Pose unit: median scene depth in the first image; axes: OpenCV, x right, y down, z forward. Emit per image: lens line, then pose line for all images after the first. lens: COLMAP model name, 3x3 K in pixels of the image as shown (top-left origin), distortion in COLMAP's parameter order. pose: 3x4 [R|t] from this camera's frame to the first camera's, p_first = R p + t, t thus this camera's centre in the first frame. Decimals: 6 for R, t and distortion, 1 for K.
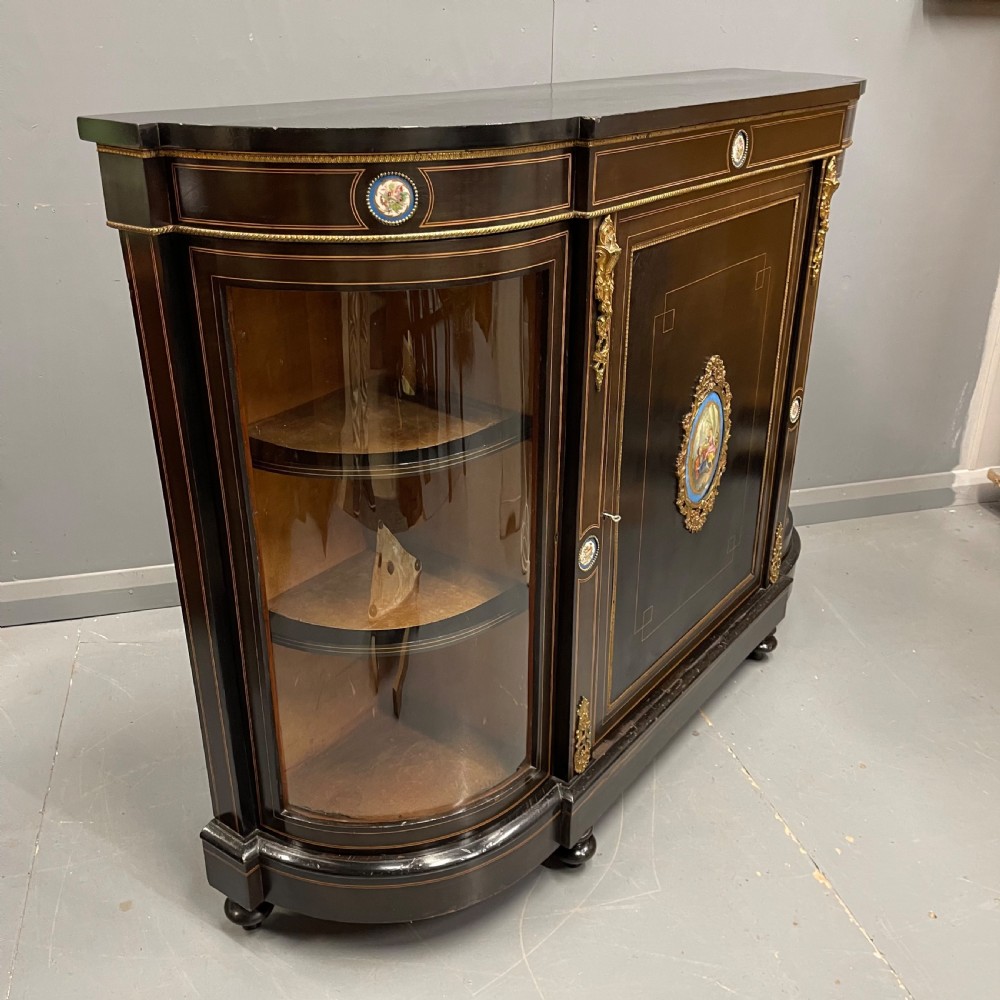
lens RADIAL K [[1005.8, 0, 464.9], [0, 1005.8, 519.2], [0, 0, 1]] dist [0.027758, 0.000000]
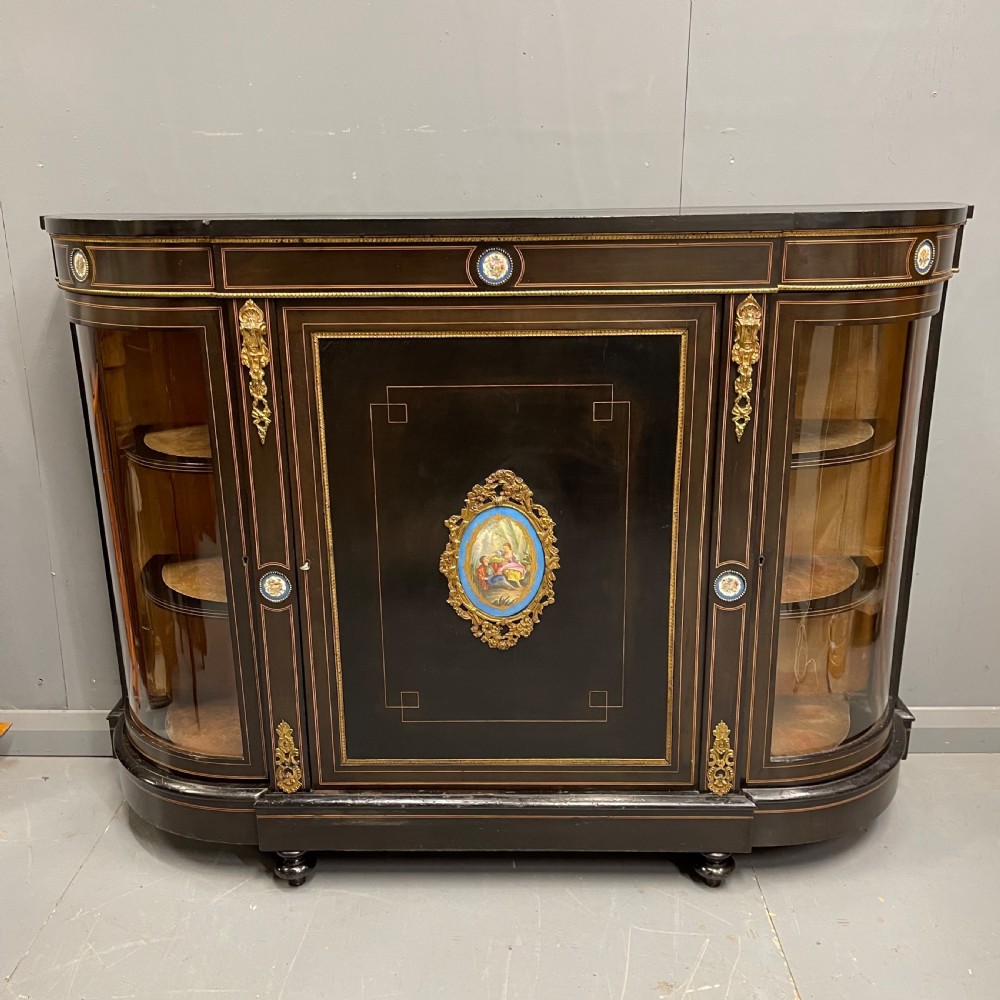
lens RADIAL K [[1005.8, 0, 497.4], [0, 1005.8, 513.9], [0, 0, 1]] dist [0.027758, 0.000000]
pose [[0.608099, 0.253898, -0.752164, 0.800823], [-0.338989, 0.939799, 0.043173, -0.003441], [0.717845, 0.228722, 0.657560, 0.039999]]
